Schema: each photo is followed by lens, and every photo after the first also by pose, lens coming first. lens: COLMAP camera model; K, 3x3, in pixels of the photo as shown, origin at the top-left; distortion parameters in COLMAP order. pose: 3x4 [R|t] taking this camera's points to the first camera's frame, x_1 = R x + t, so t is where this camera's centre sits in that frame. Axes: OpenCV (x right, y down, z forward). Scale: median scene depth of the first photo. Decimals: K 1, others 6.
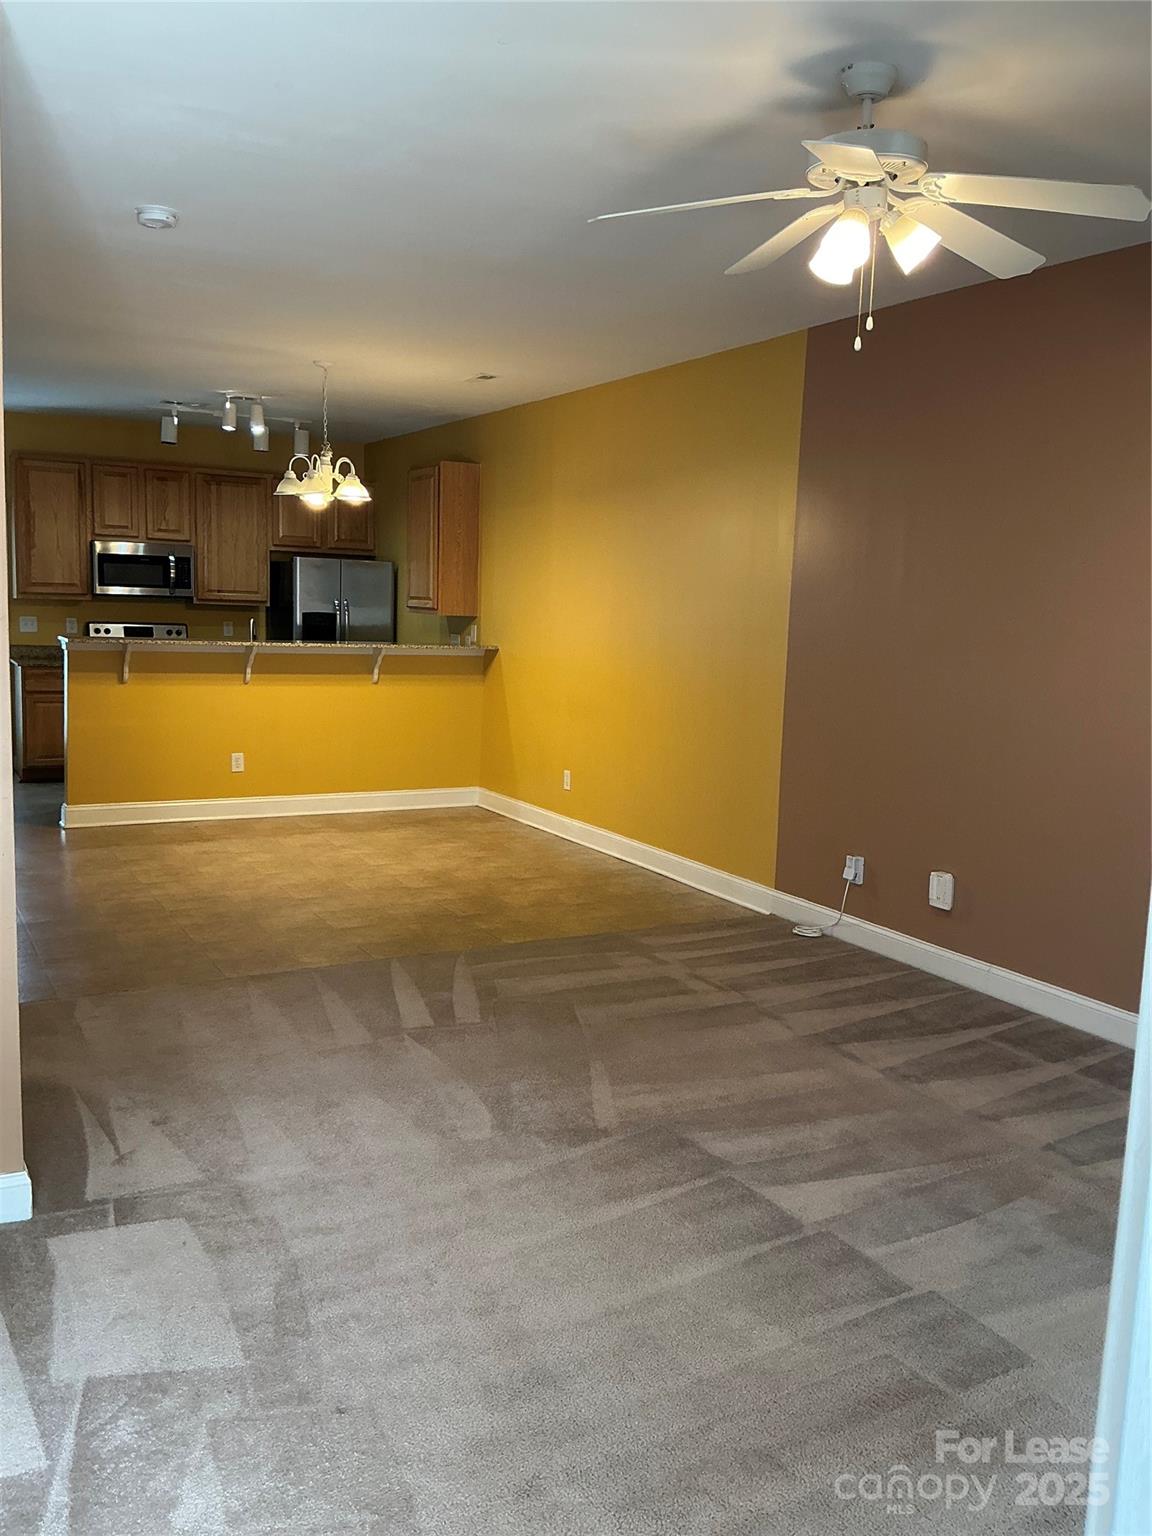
lens RADIAL K [[1267.4, 0, 576.0], [0, 1267.4, 768.0], [0, 0, 1]] dist [0.155925, -0.326292]
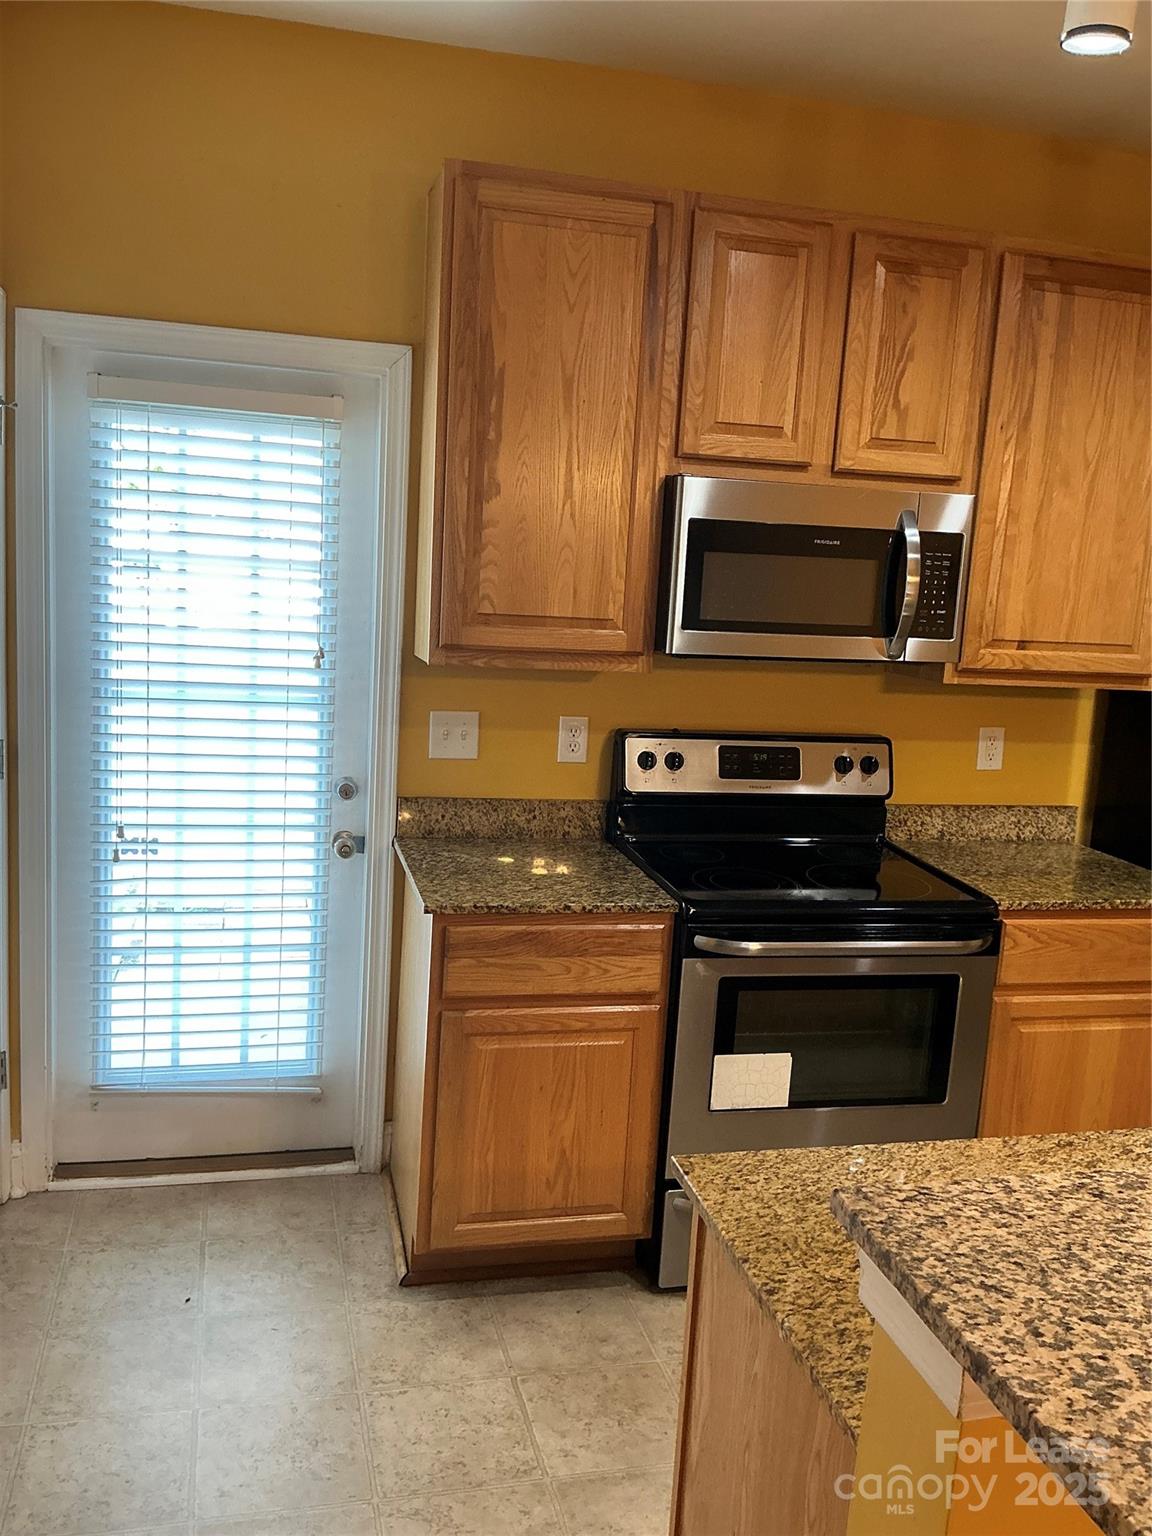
lens RADIAL K [[1267.4, 0, 576.0], [0, 1267.4, 768.0], [0, 0, 1]] dist [0.155925, -0.326292]
pose [[0.966460, 0.056939, -0.250424, -0.311581], [-0.057322, 0.998339, 0.005769, -0.106324], [0.250337, 0.008779, 0.968119, 0.691806]]
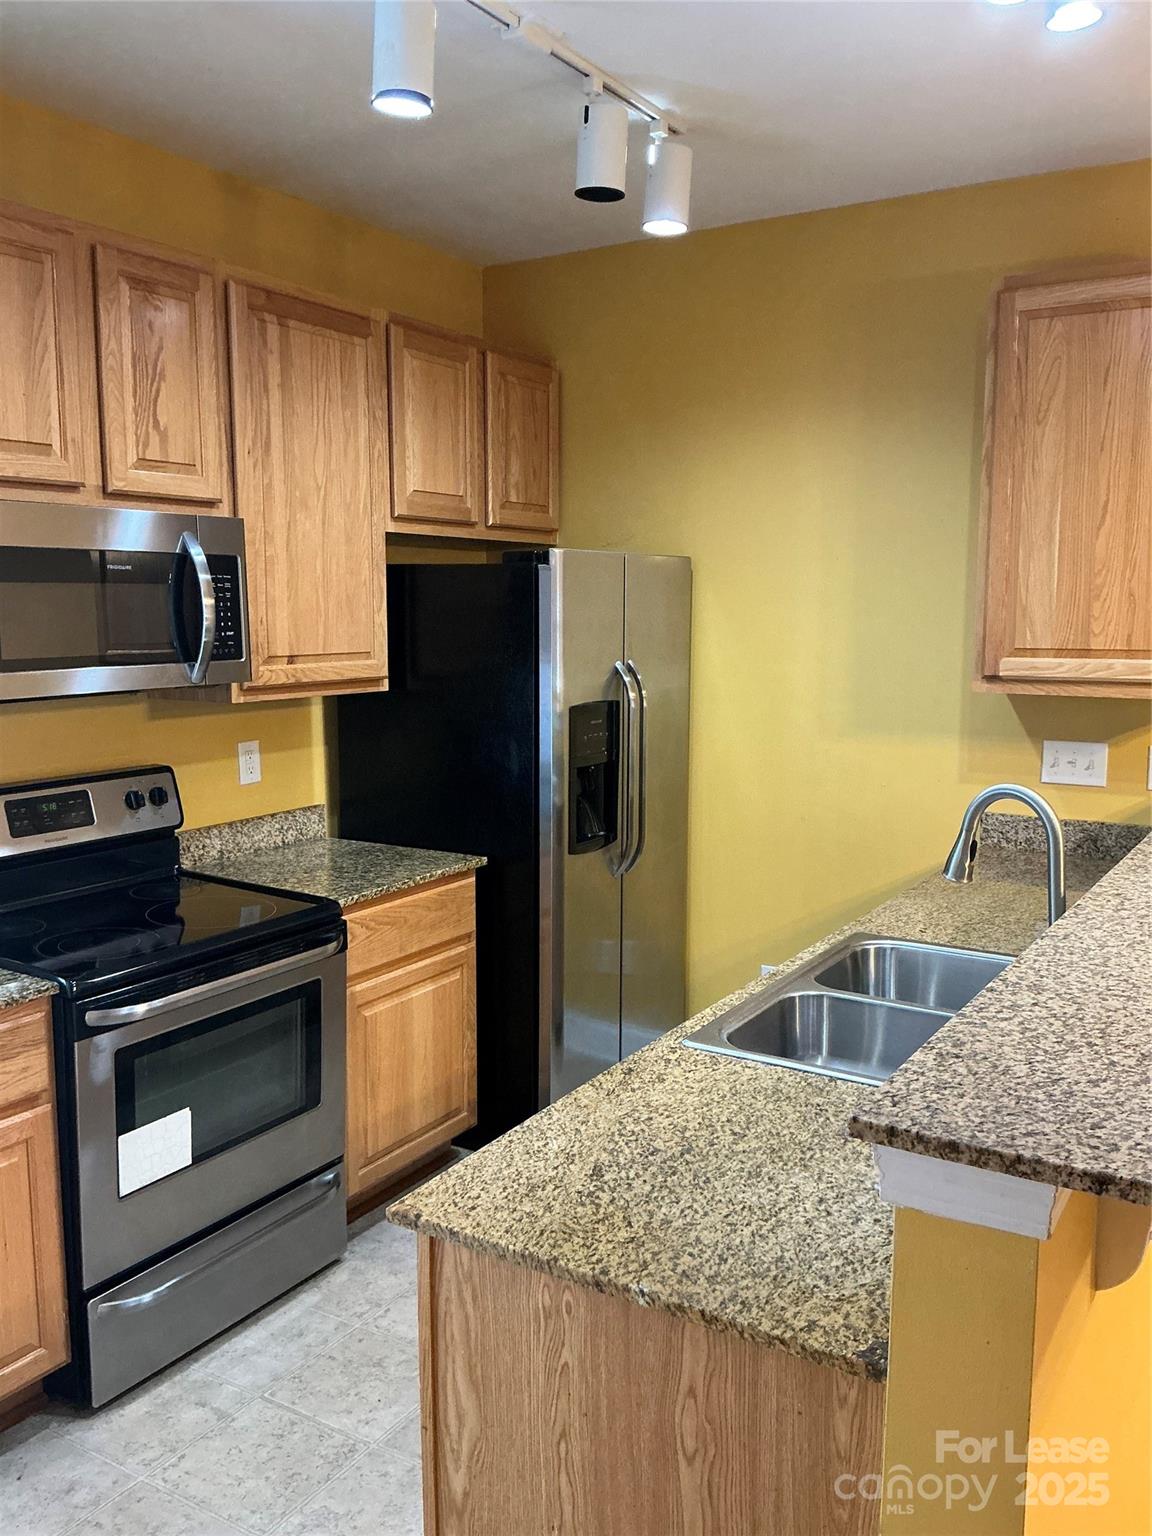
lens RADIAL K [[1267.4, 0, 576.0], [0, 1267.4, 768.0], [0, 0, 1]] dist [0.155925, -0.326292]
pose [[0.871607, -0.104384, 0.478962, -0.384425], [0.110124, 0.993786, 0.016183, -0.110346], [-0.477675, 0.038639, 0.877686, 0.700844]]
